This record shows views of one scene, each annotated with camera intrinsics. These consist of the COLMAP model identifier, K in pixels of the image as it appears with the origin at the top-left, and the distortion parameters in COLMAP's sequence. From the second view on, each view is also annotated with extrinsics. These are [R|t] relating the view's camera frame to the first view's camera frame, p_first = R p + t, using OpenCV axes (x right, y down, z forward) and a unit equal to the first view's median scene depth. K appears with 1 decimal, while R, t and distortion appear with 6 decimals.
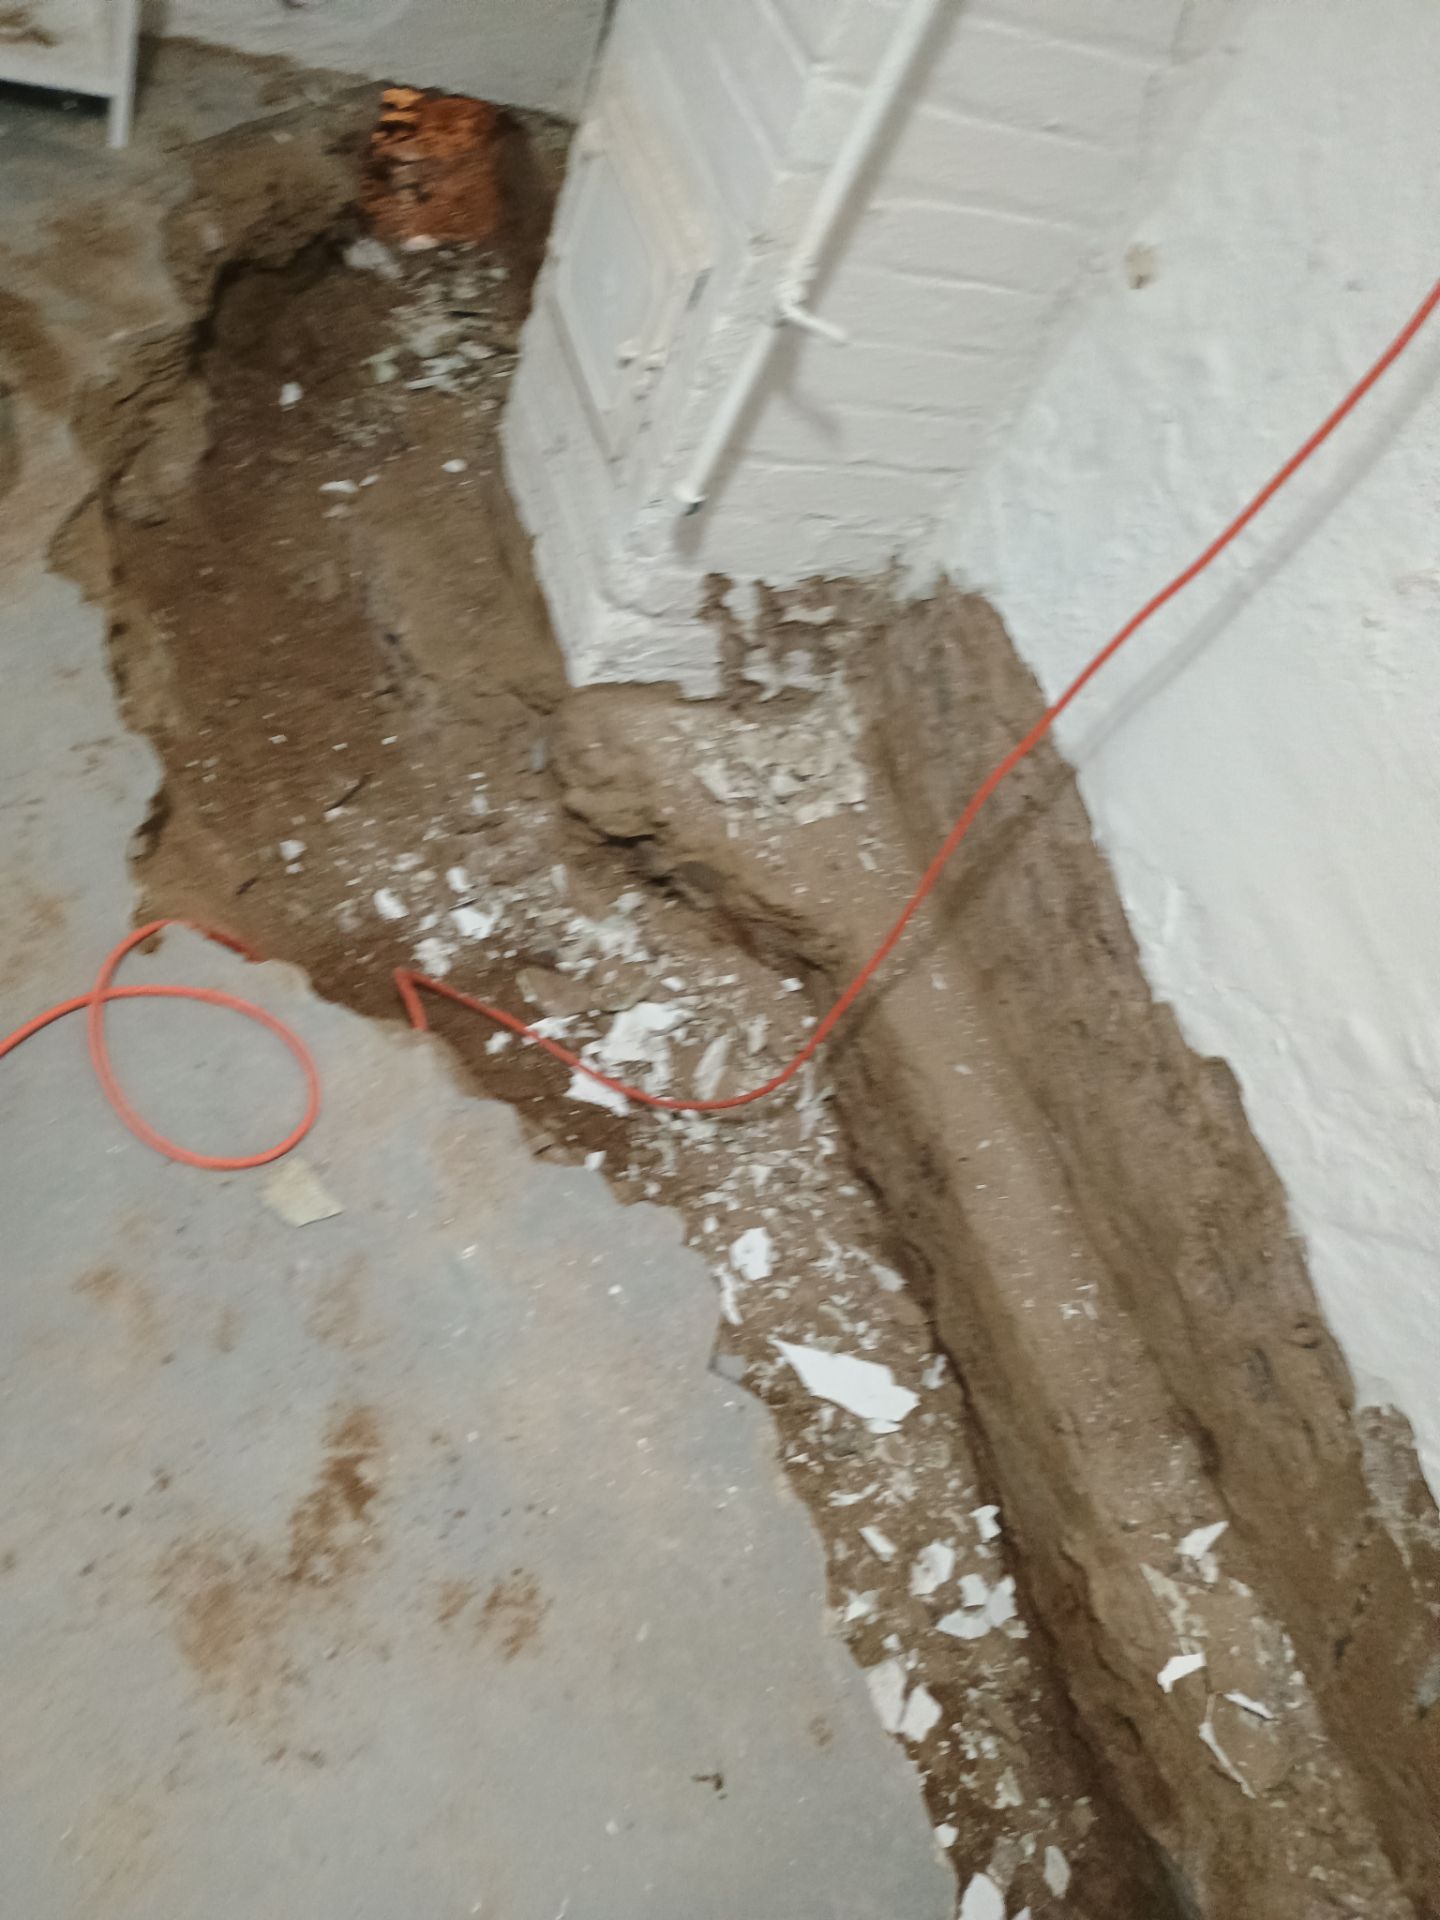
lens RADIAL K [[1622.5, 0, 673.3], [0, 1622.5, 966.9], [0, 0, 1]] dist [0.056019, -0.072818]
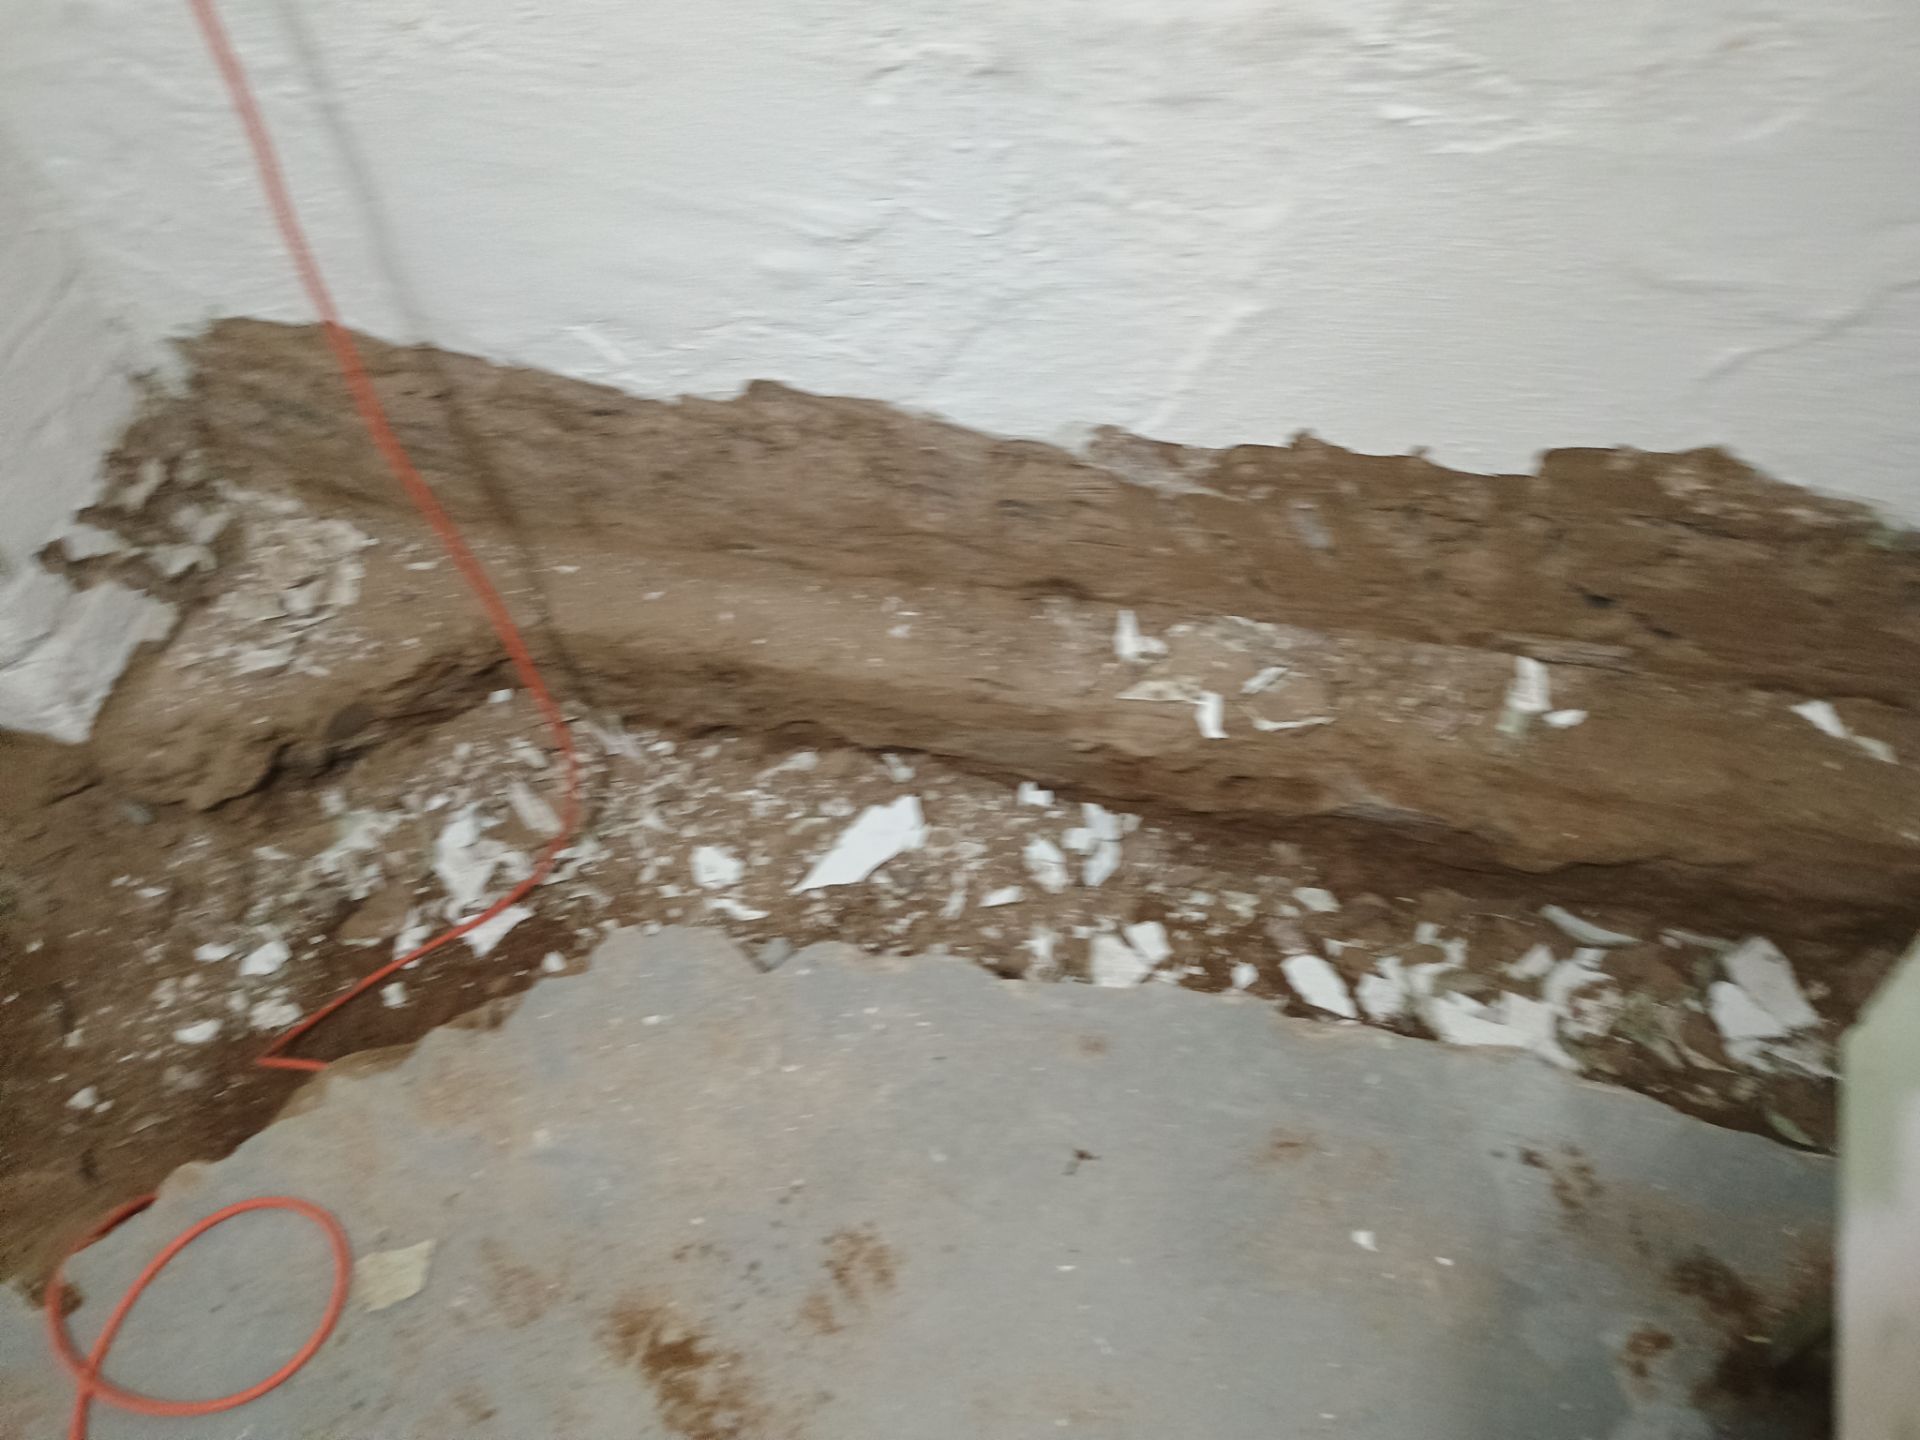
lens RADIAL K [[1622.5, 0, 920.4], [0, 1622.5, 715.7], [0, 0, 1]] dist [0.056019, -0.072818]
pose [[0.477638, -0.869881, 0.123160, 0.067290], [0.848018, 0.493122, 0.194157, 0.043191], [-0.229626, 0.011705, 0.973209, -0.007333]]
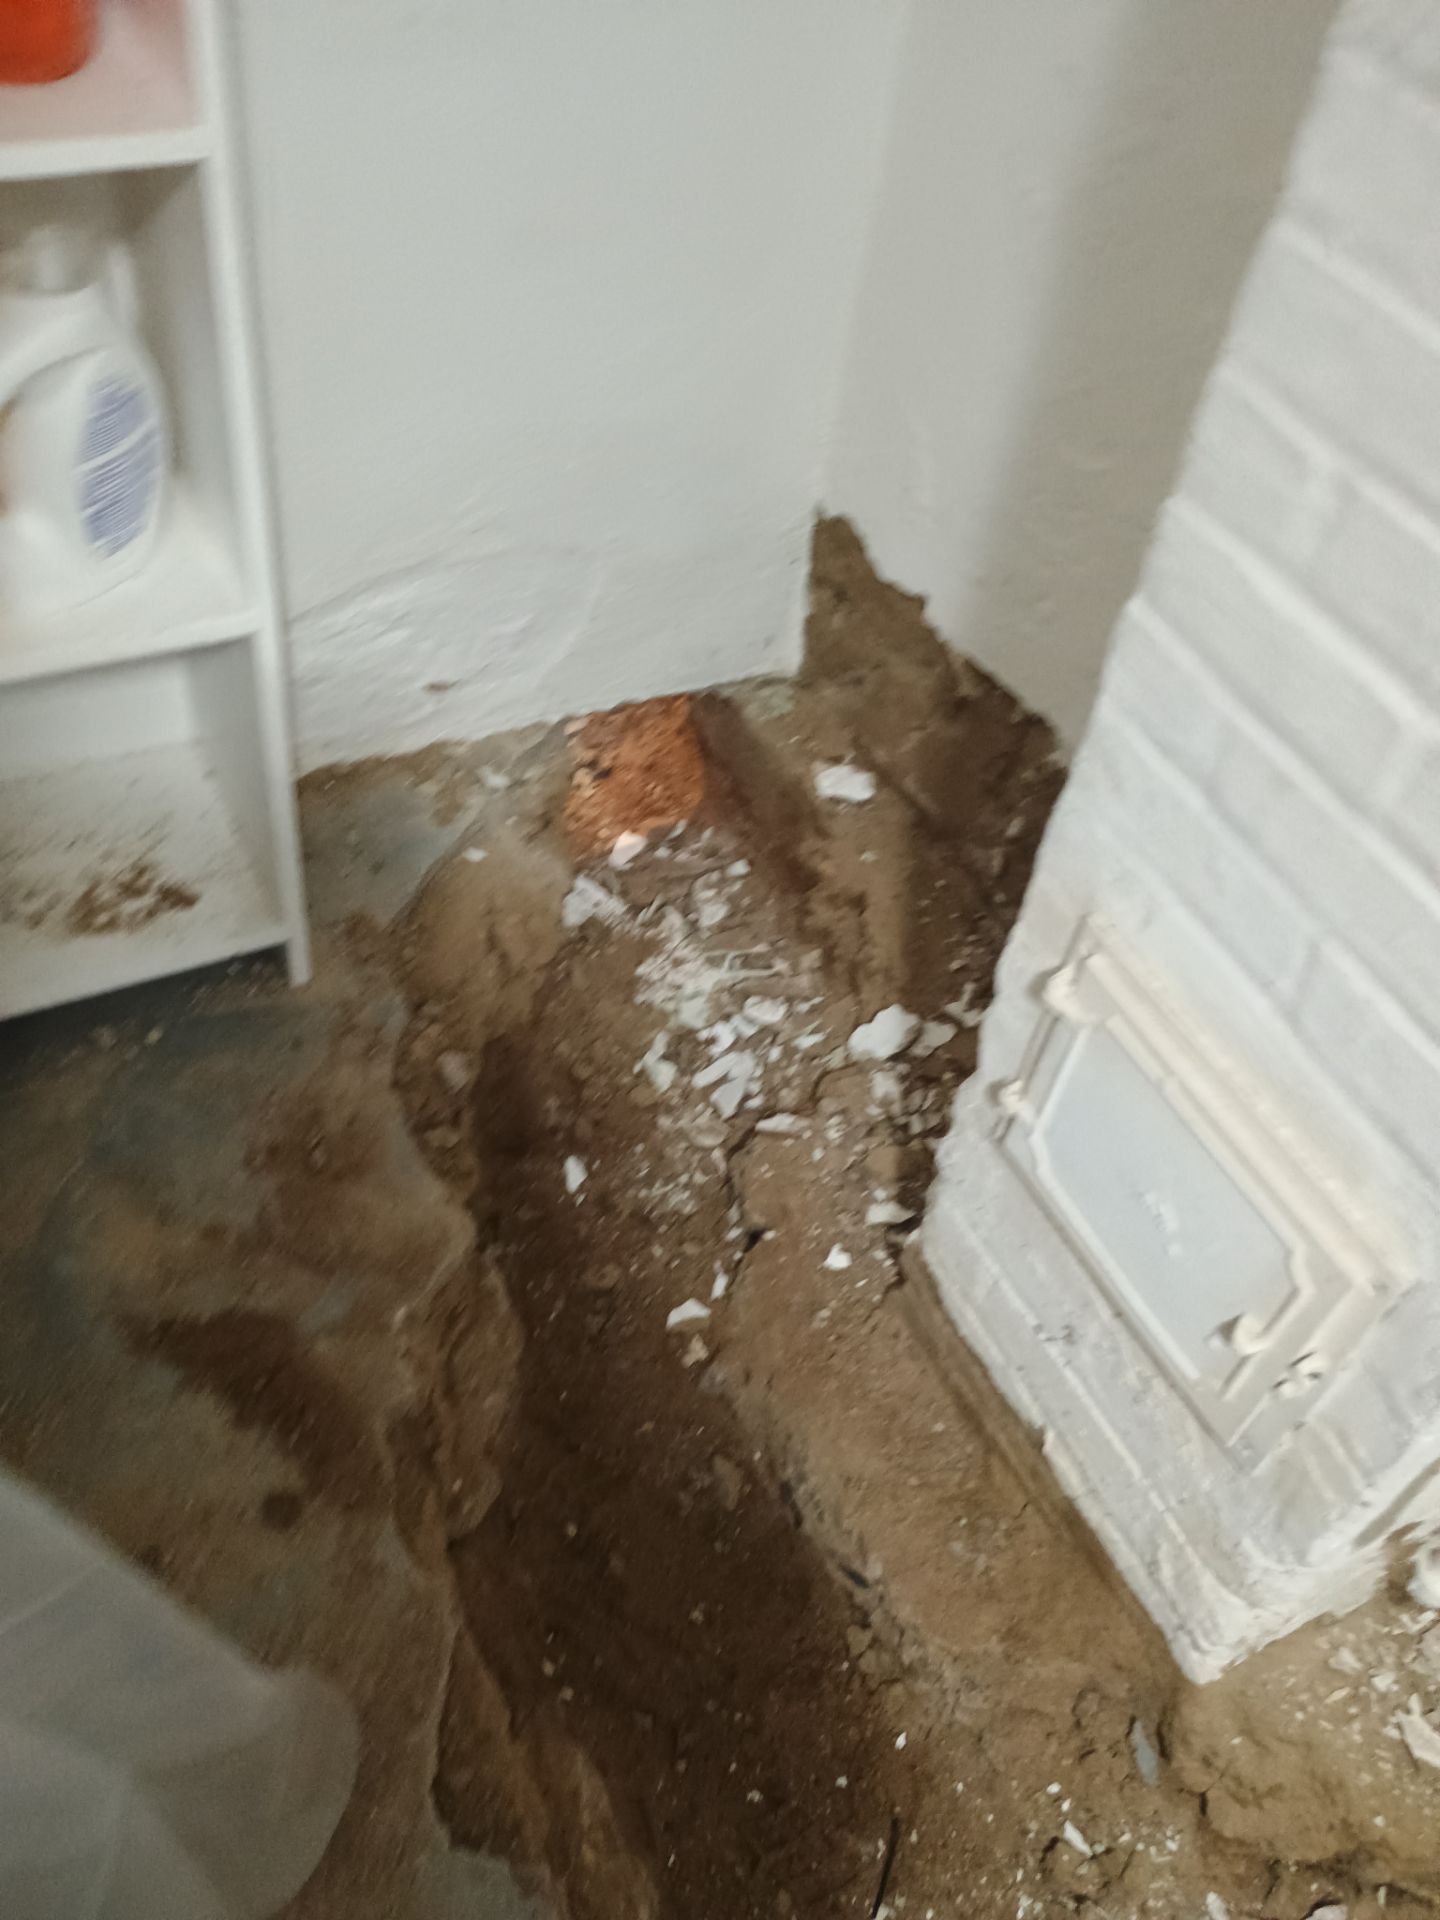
lens RADIAL K [[1622.5, 0, 673.3], [0, 1622.5, 966.9], [0, 0, 1]] dist [0.056019, -0.072818]
pose [[0.958235, -0.278549, -0.064783, -0.145477], [0.274519, 0.959406, -0.064649, -0.490136], [0.080161, 0.044165, 0.995803, 0.308221]]
